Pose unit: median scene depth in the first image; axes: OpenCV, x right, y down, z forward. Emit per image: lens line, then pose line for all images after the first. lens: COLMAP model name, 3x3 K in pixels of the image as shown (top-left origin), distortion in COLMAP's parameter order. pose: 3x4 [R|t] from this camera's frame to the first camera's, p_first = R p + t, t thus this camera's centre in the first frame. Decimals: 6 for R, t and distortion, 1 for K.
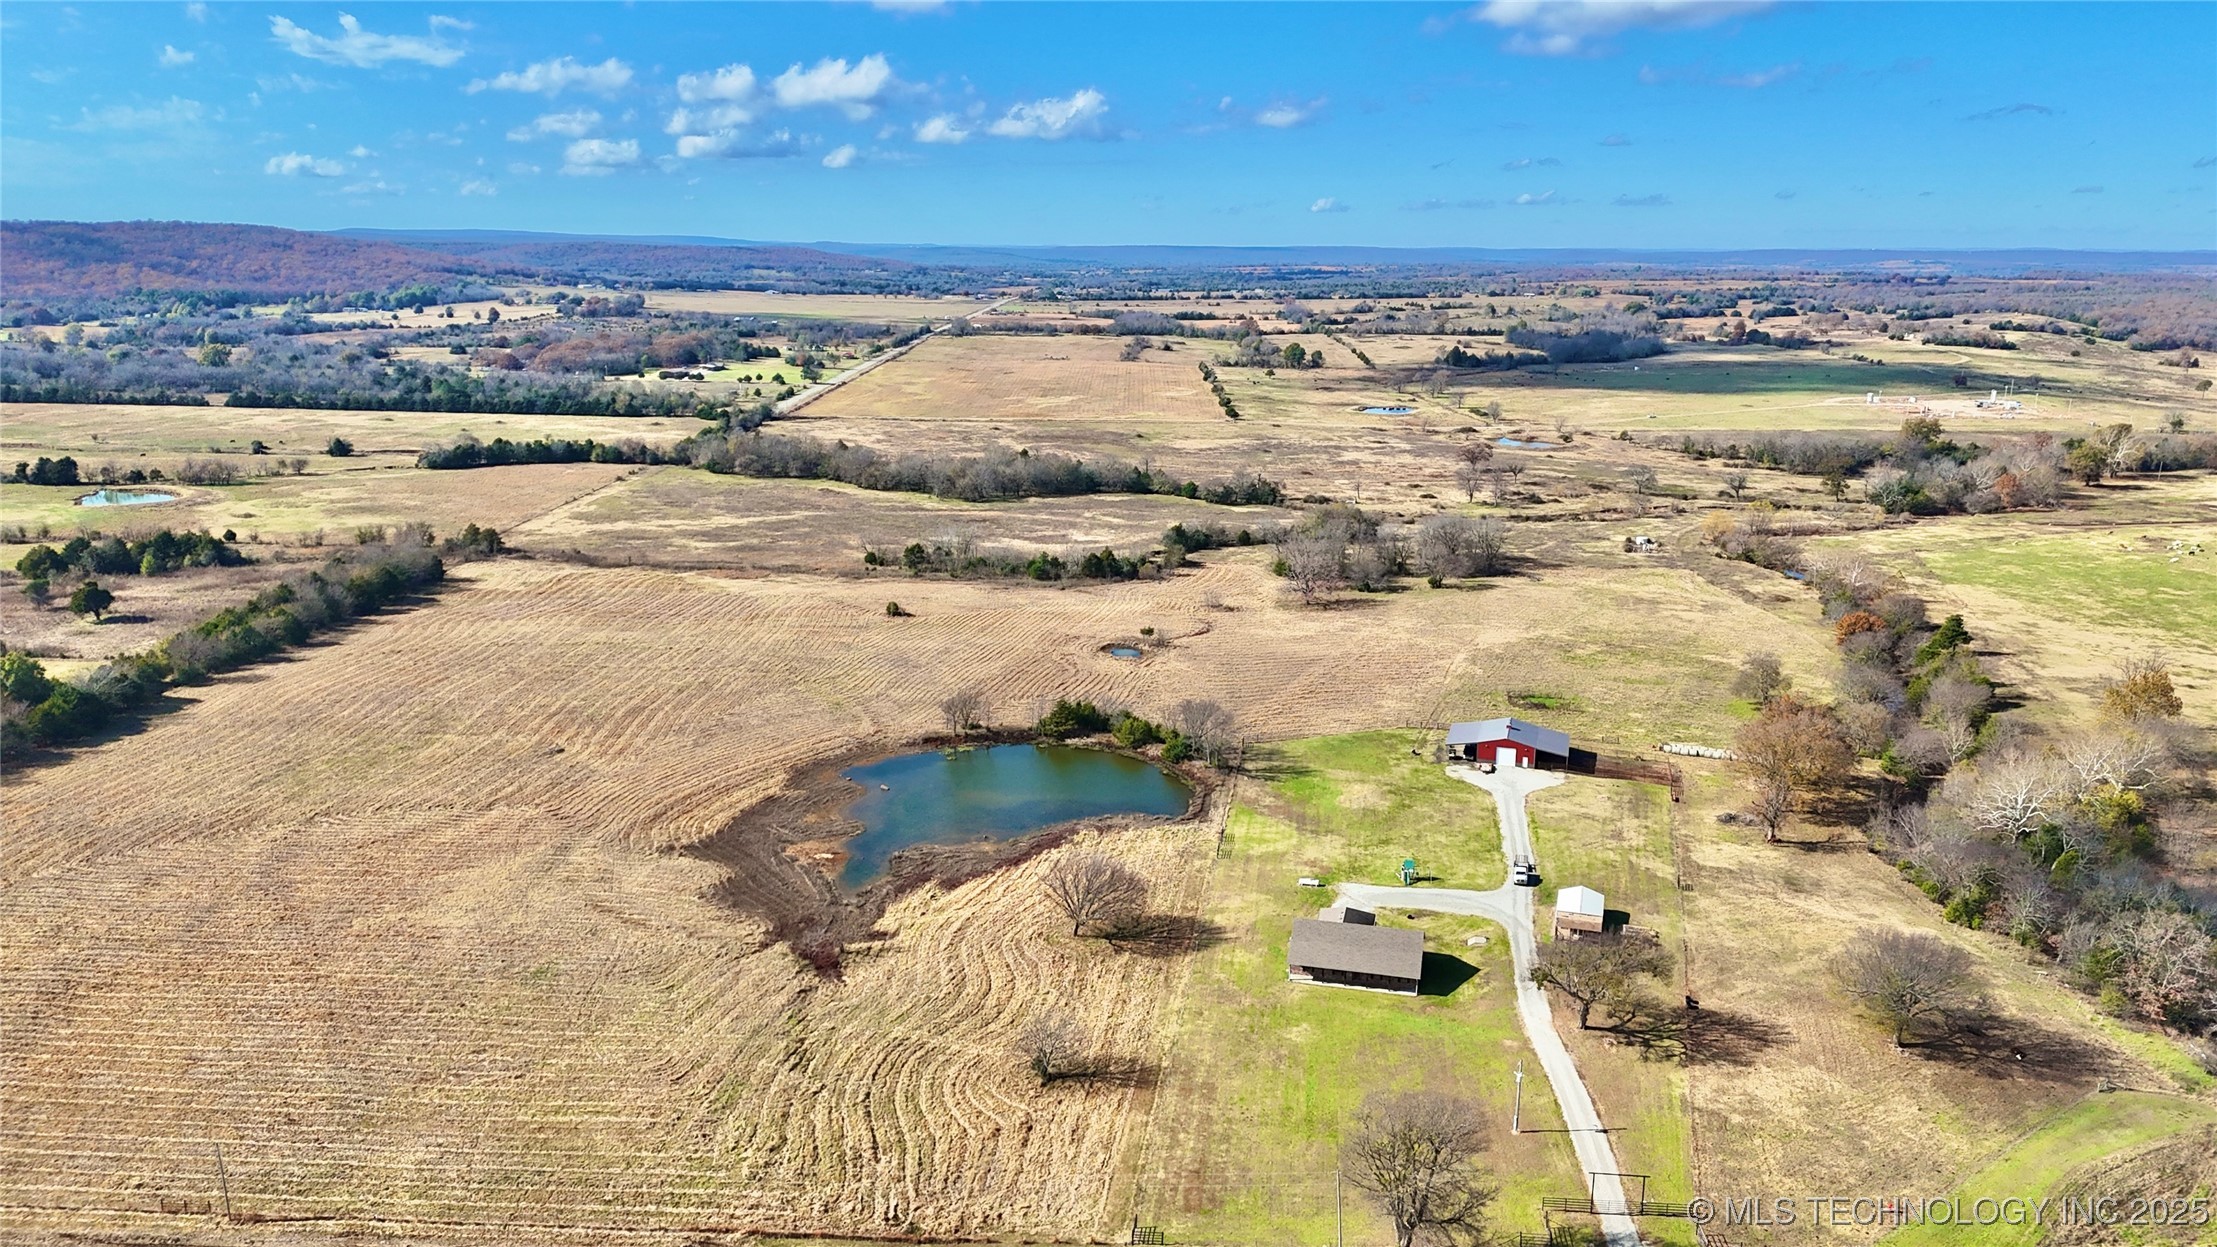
lens RADIAL K [[1634.8, 0, 1140.7], [0, 1634.8, 623.4], [0, 0, 1]] dist [0.269864, -0.481053]
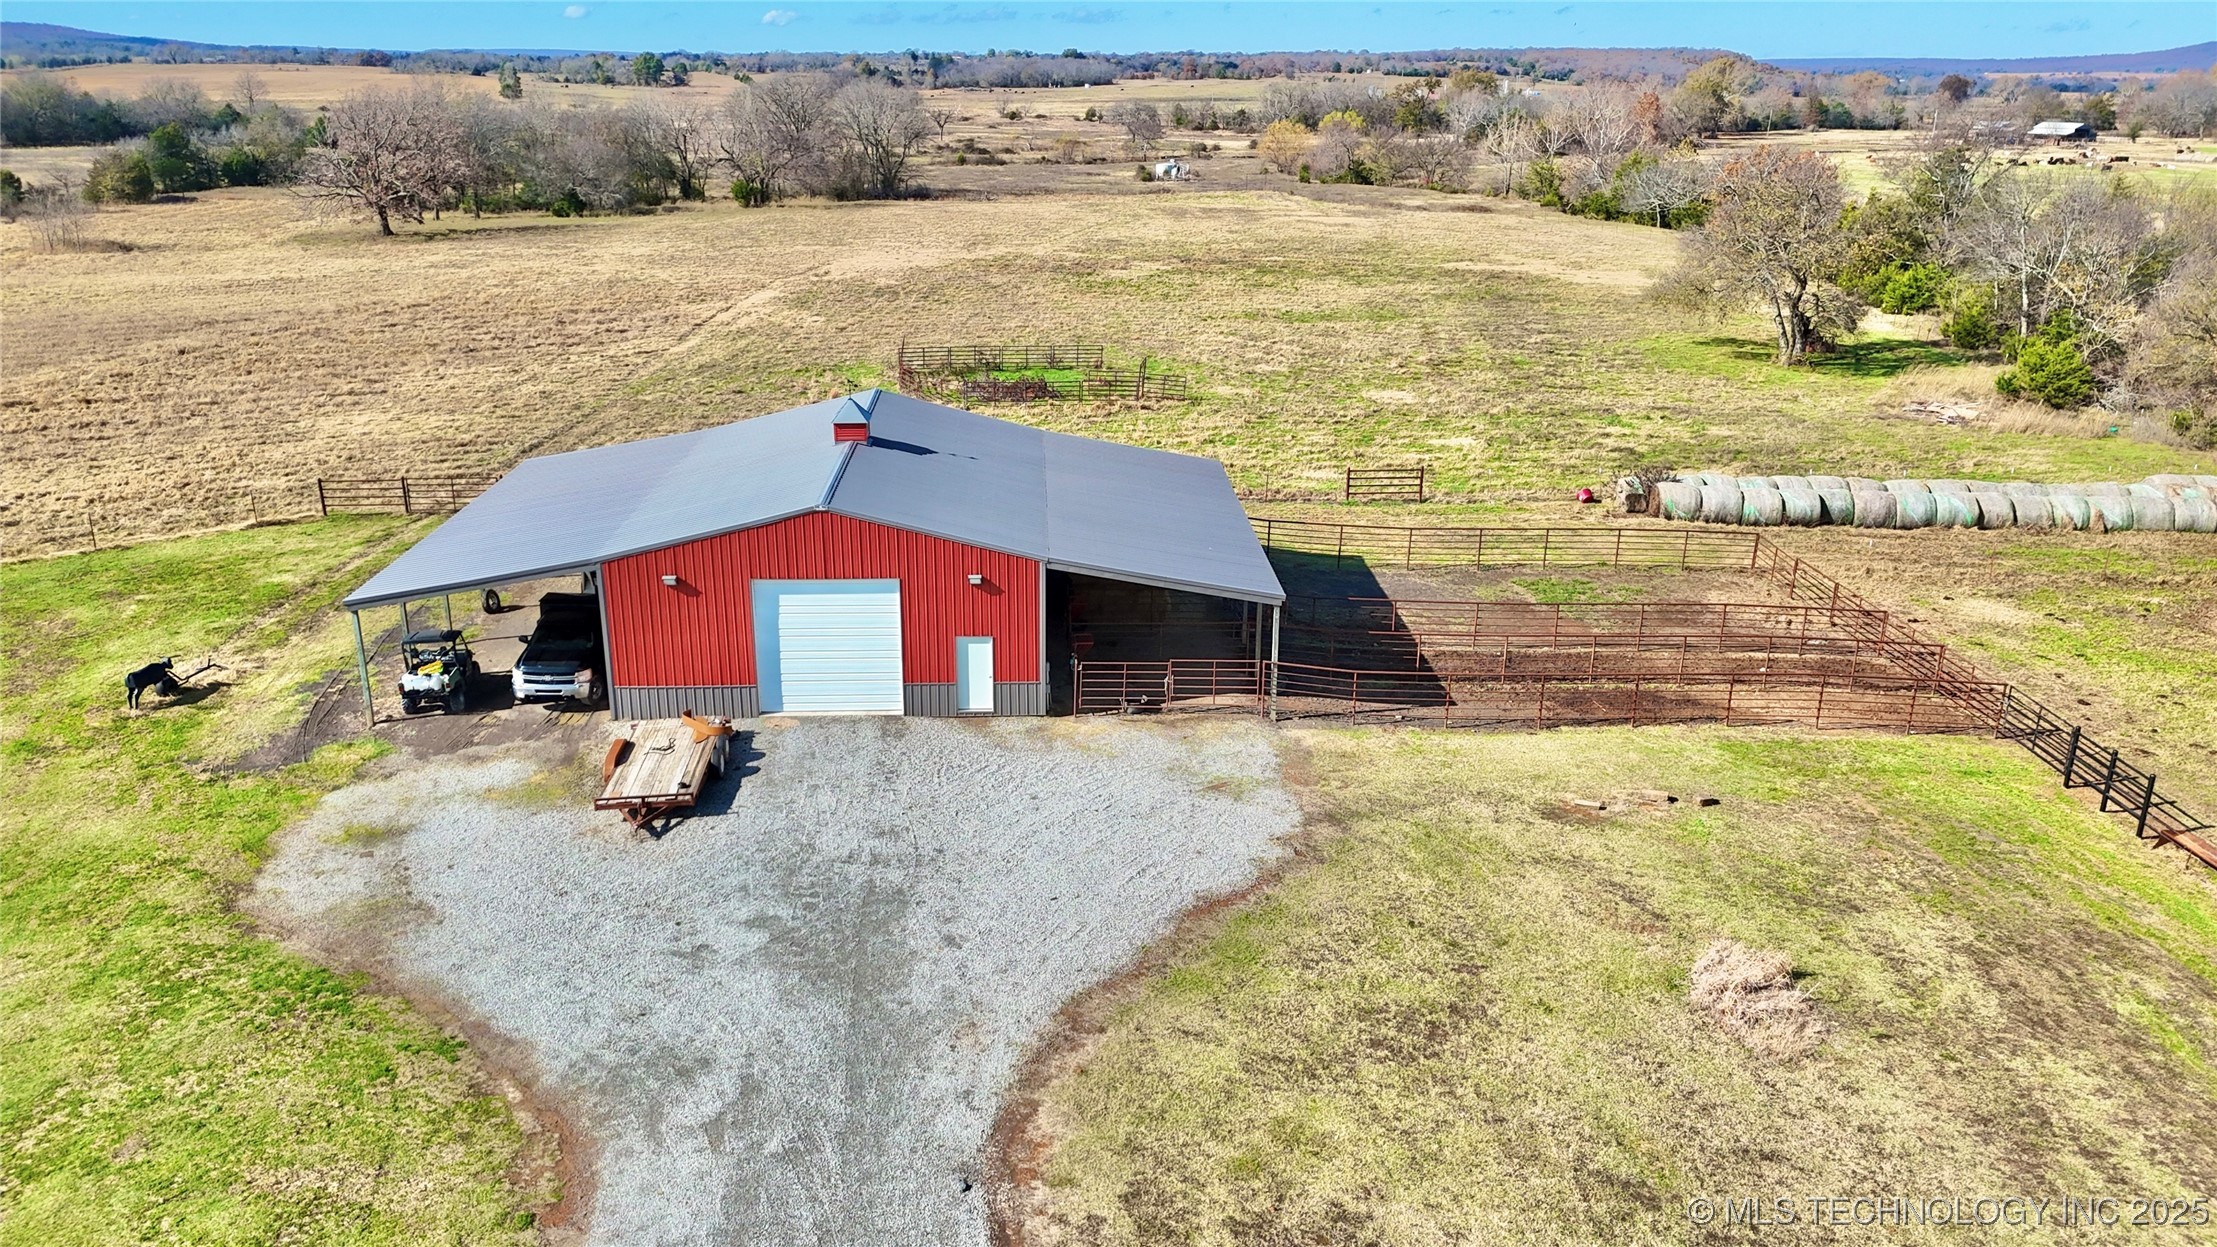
lens RADIAL K [[1635.7, 0, 1111.2], [0, 1635.7, 637.9], [0, 0, 1]] dist [0.078555, -0.077777]
pose [[0.951184, -0.105413, 0.290063, 0.187020], [0.073592, 0.990219, 0.118534, 0.060490], [-0.299721, -0.091401, 0.949639, 0.800327]]
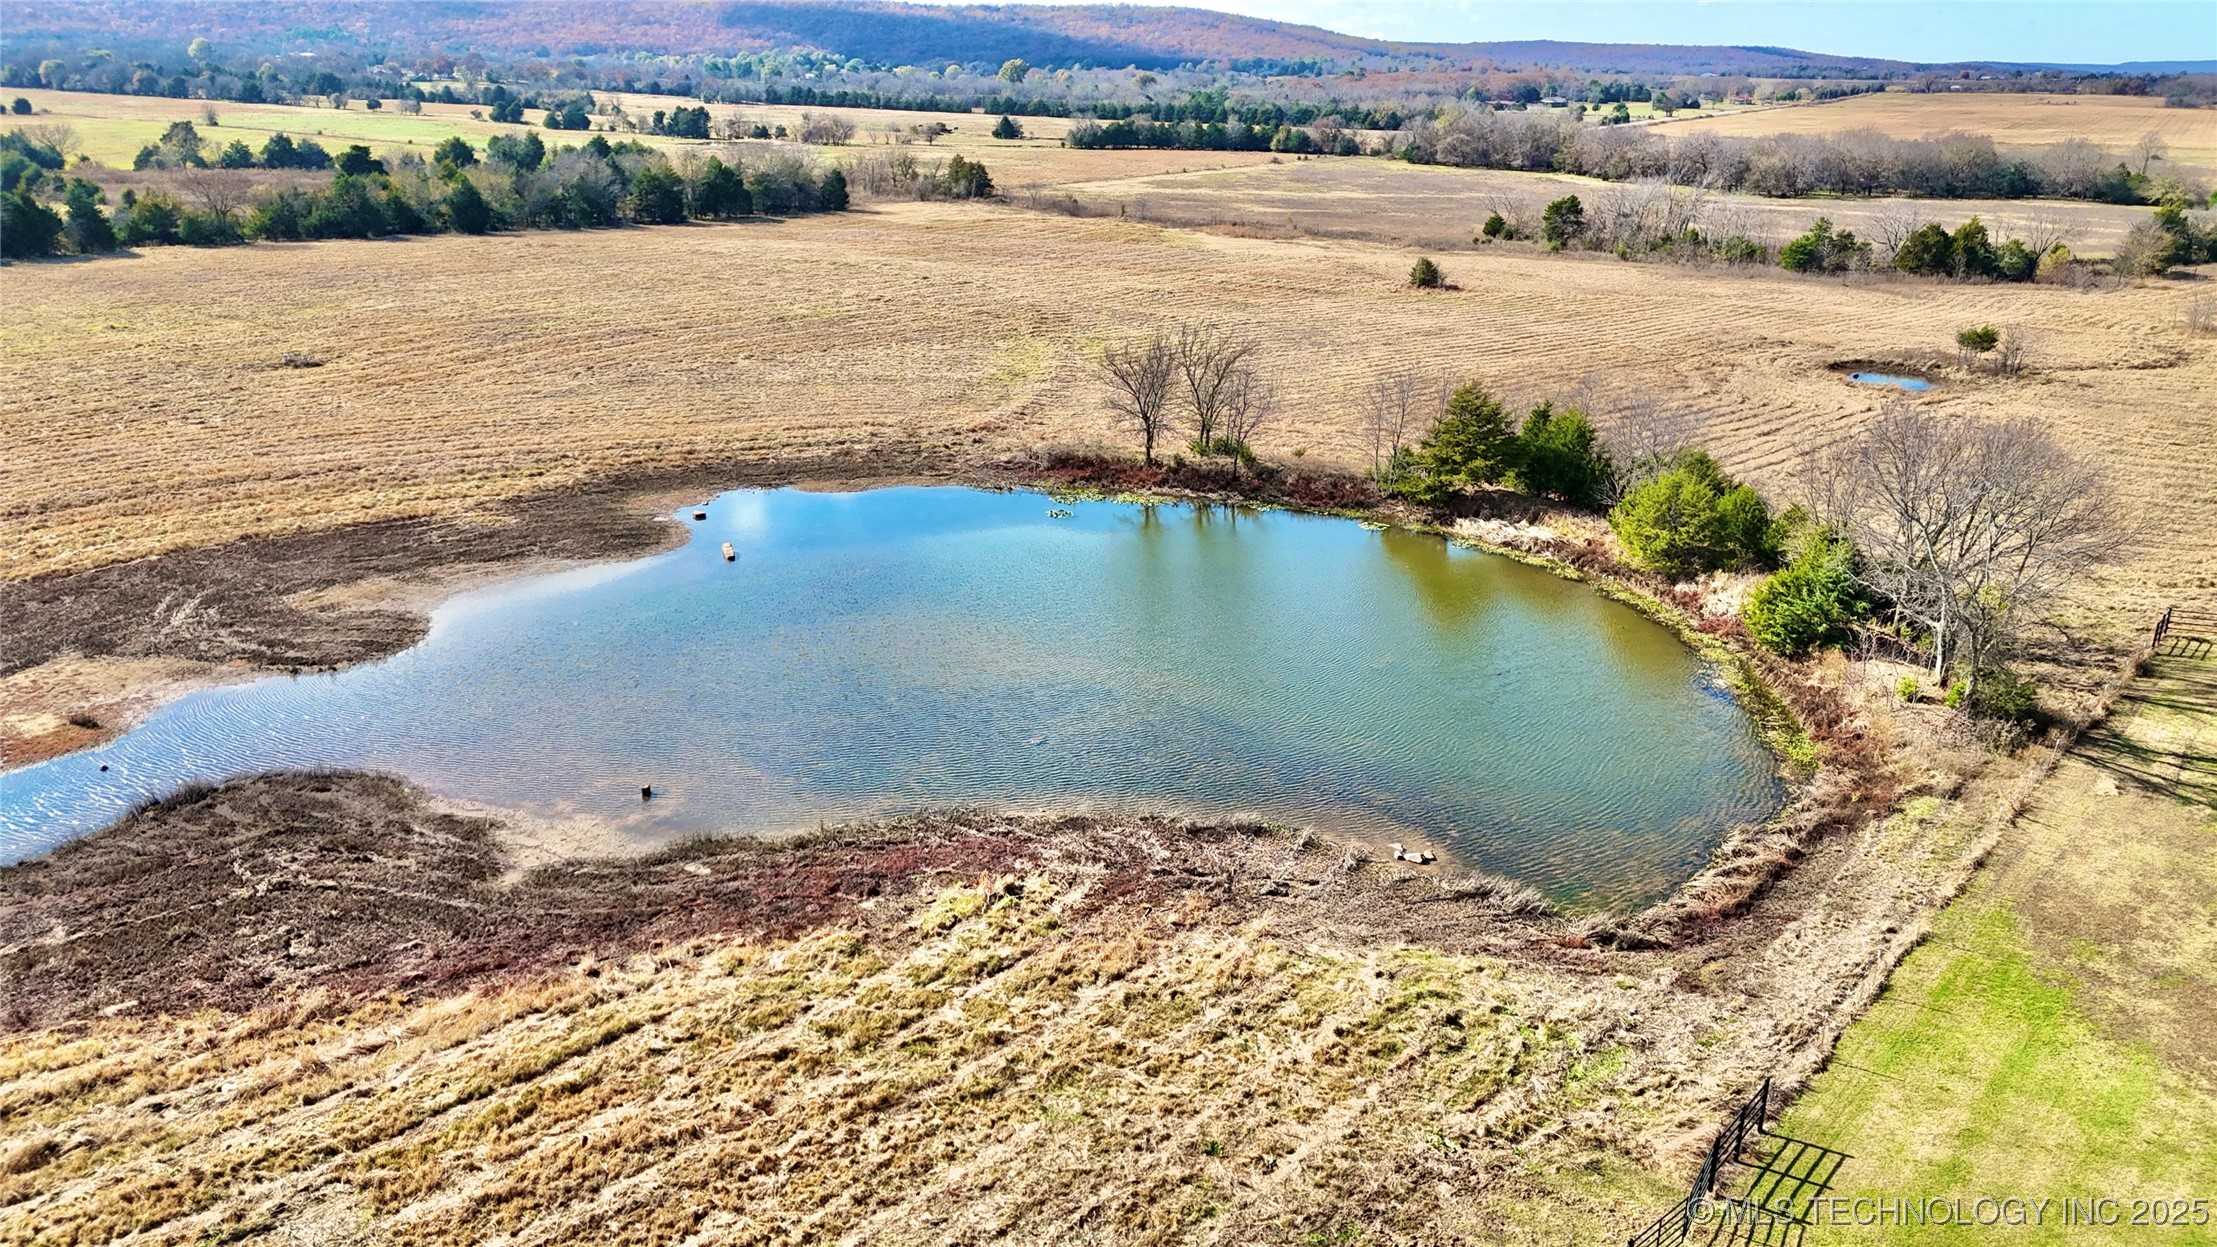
lens RADIAL K [[1627.4, 0, 1115.4], [0, 1627.4, 626.2], [0, 0, 1]] dist [0.088794, -0.091239]
pose [[0.840089, 0.171137, -0.514745, 0.056485], [-0.121880, 0.984217, 0.128308, 0.056376], [0.528579, -0.045053, 0.847688, 0.675080]]
